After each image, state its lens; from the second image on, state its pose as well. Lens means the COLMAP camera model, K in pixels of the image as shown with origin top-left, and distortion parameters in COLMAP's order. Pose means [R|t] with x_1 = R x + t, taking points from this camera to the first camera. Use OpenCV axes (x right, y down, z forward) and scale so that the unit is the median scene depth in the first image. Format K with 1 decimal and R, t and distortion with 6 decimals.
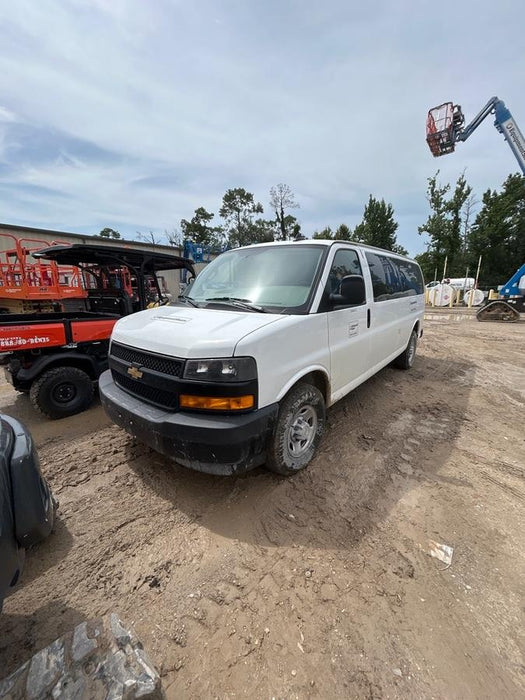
lens RADIAL K [[281.2, 0, 259.8], [0, 281.2, 348.8], [0, 0, 1]] dist [-0.005638, 0.001724]
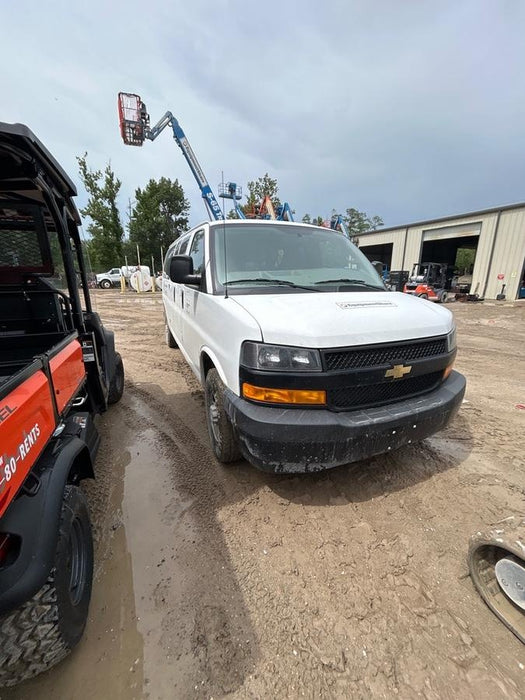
lens RADIAL K [[281.2, 0, 261.4], [0, 281.2, 349.8], [0, 0, 1]] dist [-0.005638, 0.001724]
pose [[0.460524, -0.223480, 0.859055, -0.189380], [0.182410, 0.970959, 0.154805, -0.025324], [-0.868703, 0.085408, 0.487915, 0.135300]]
